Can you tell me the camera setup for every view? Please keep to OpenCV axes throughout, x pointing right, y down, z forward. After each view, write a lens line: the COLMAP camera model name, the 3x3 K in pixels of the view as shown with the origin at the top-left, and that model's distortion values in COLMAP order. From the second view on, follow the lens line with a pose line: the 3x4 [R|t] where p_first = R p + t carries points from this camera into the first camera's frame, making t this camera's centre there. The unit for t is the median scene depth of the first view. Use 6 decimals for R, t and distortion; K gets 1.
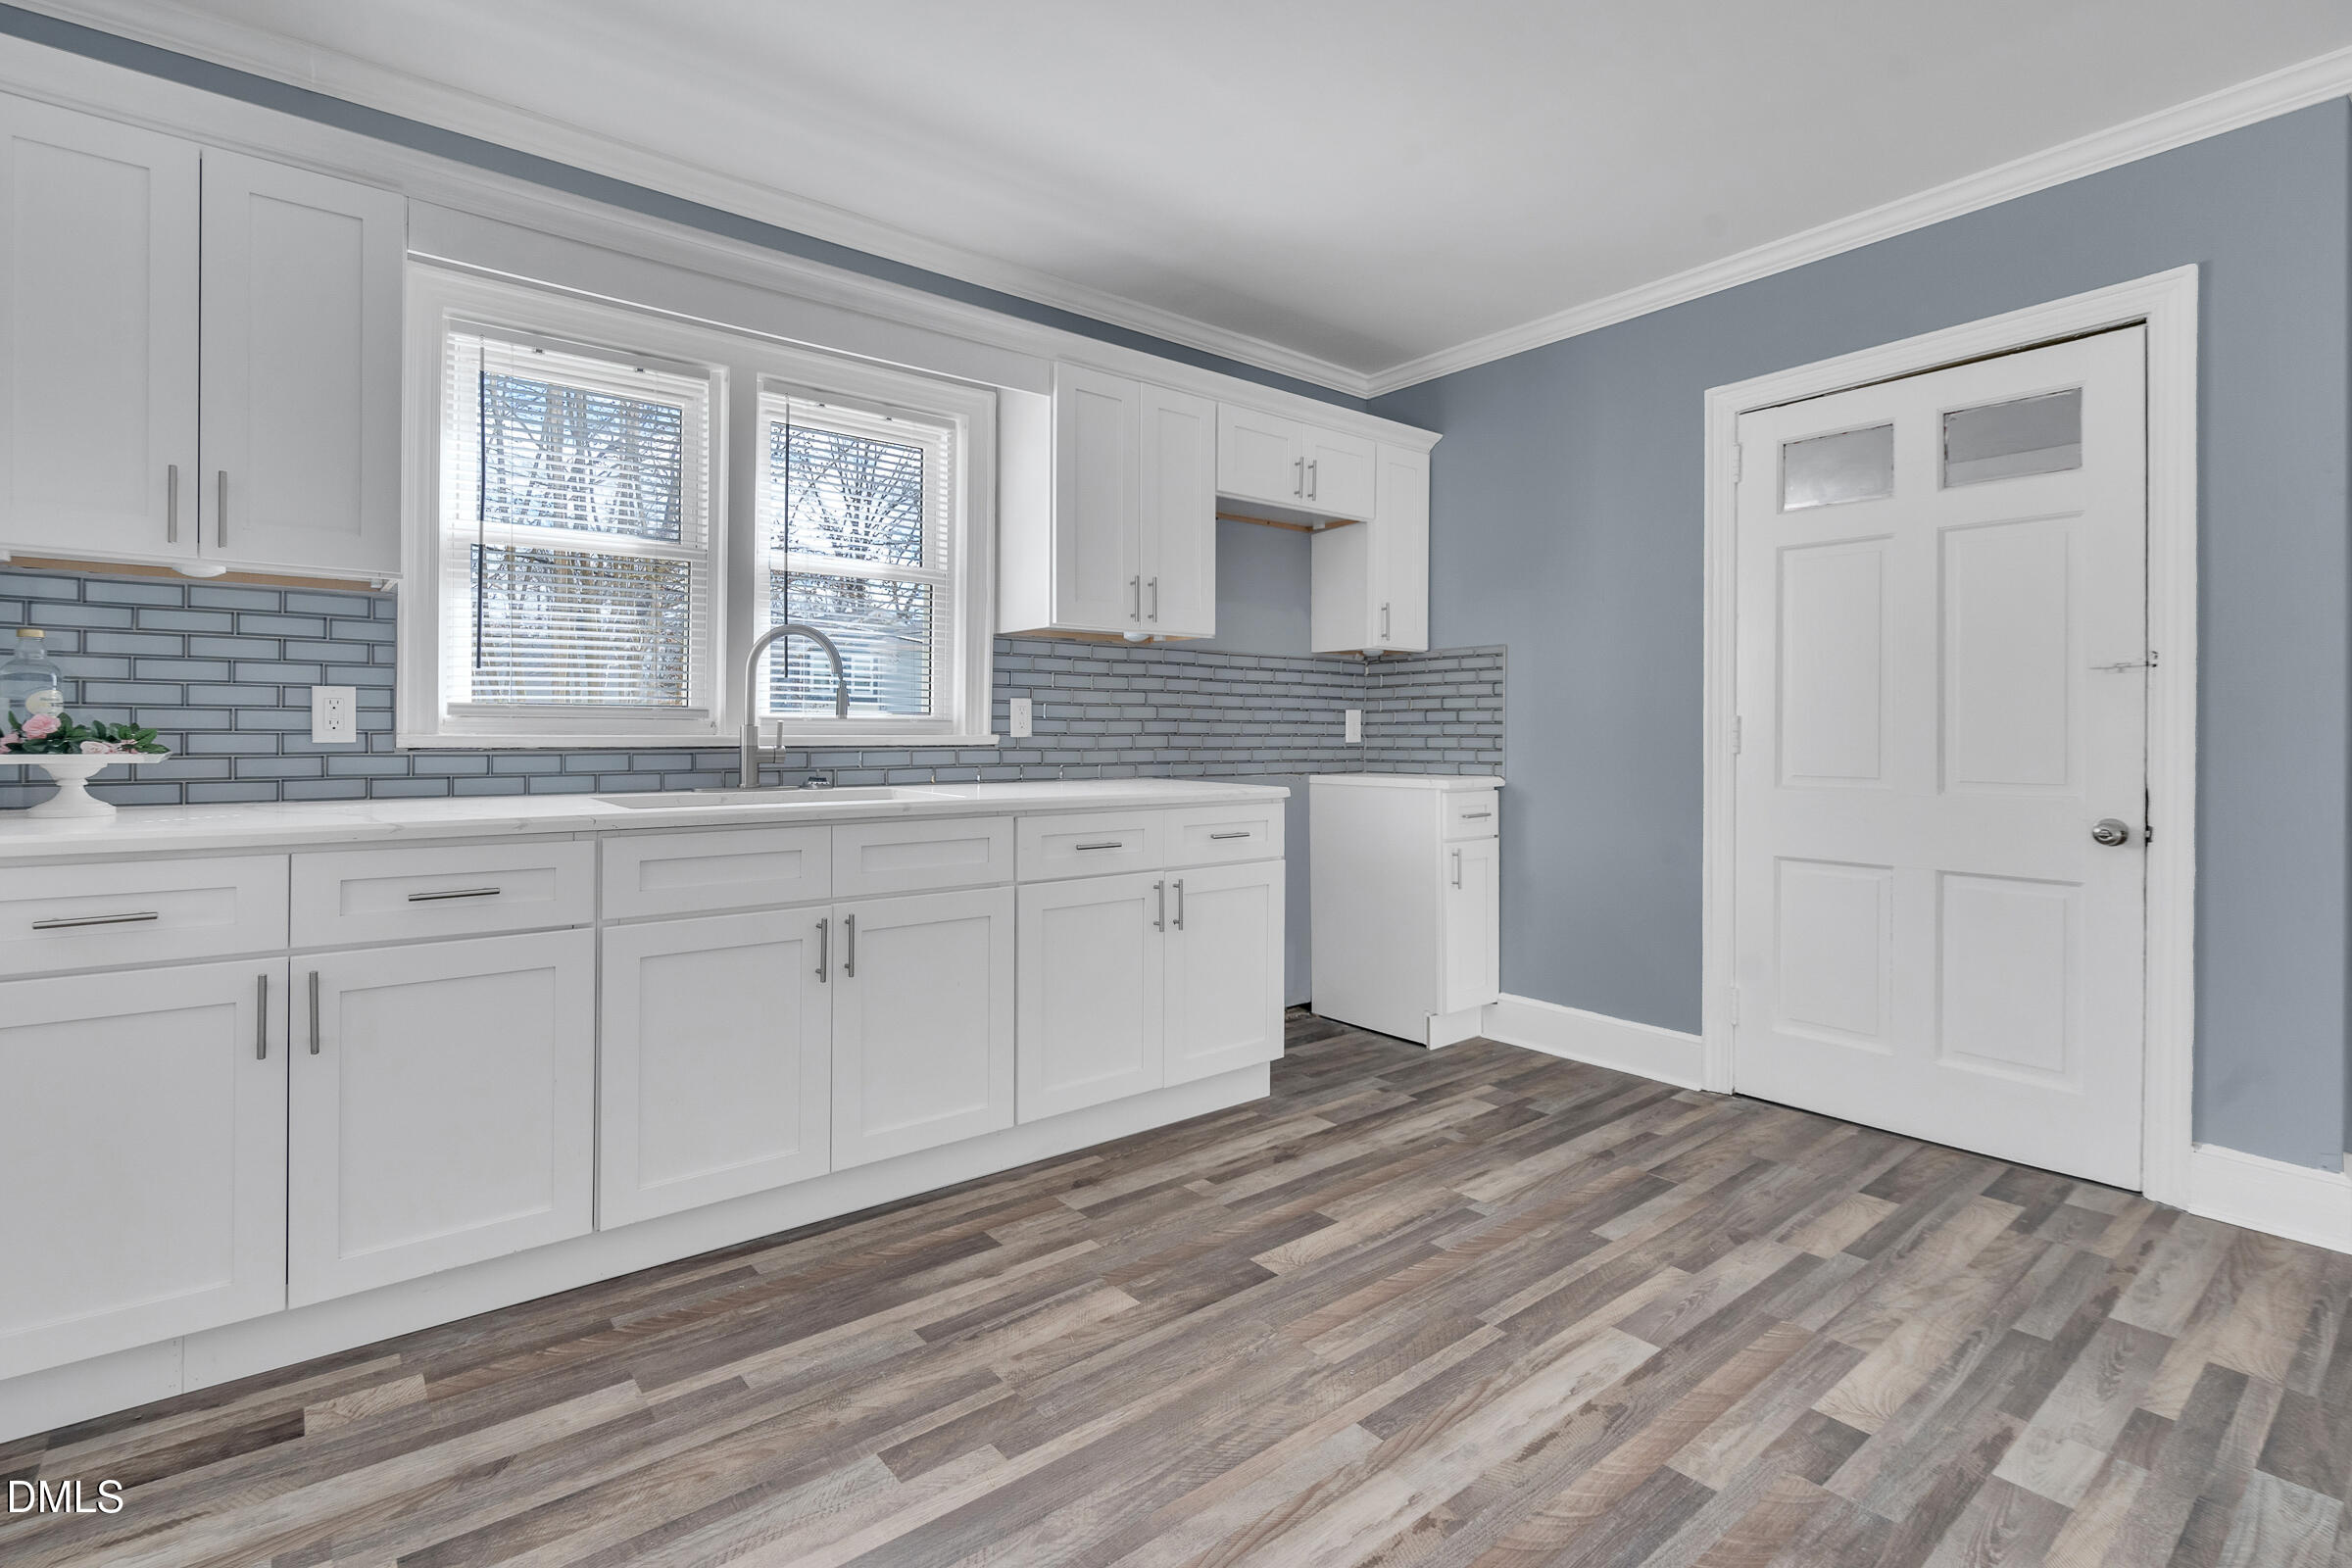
lens RADIAL K [[1084.9, 0, 1119.7], [0, 1084.9, 723.0], [0, 0, 1]] dist [-0.005223, 0.000993]
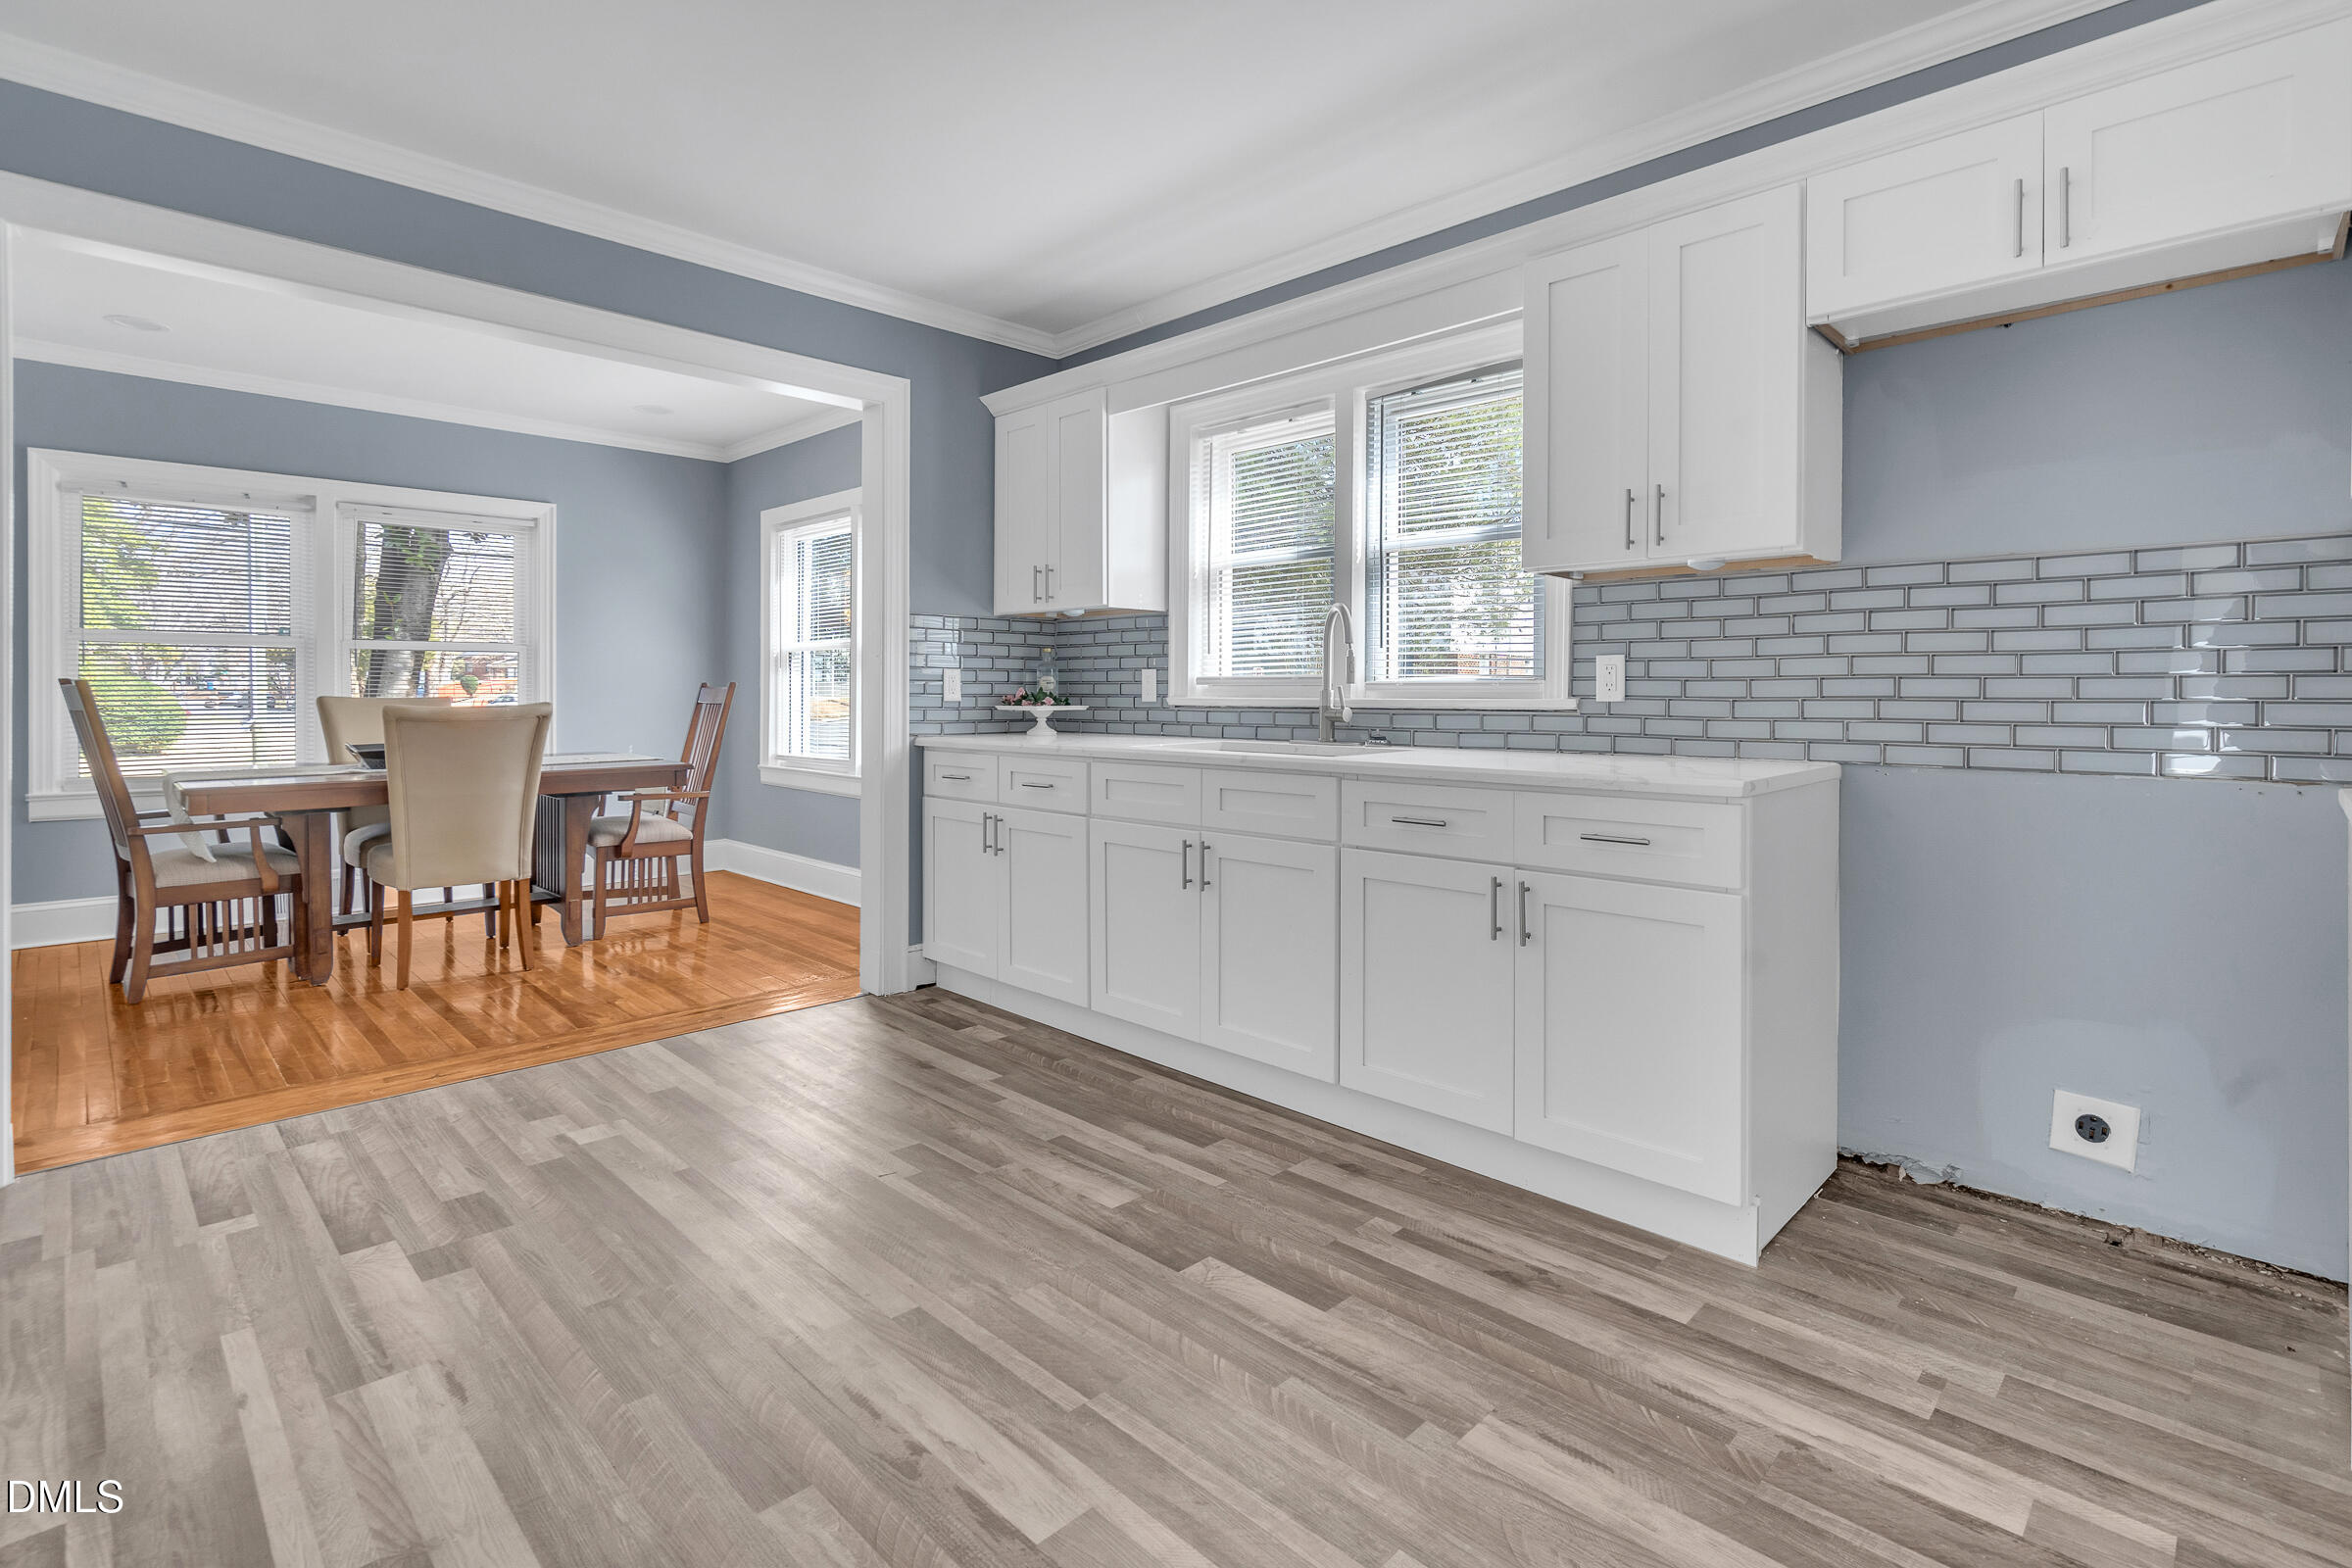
lens RADIAL K [[1084.9, 0, 1181.5], [0, 1084.9, 696.4], [0, 0, 1]] dist [-0.005223, 0.000993]
pose [[0.148575, -0.001388, -0.988900, 0.832372], [0.006560, 0.999978, -0.000418, 0.009037], [0.988879, -0.006425, 0.148581, 0.670902]]
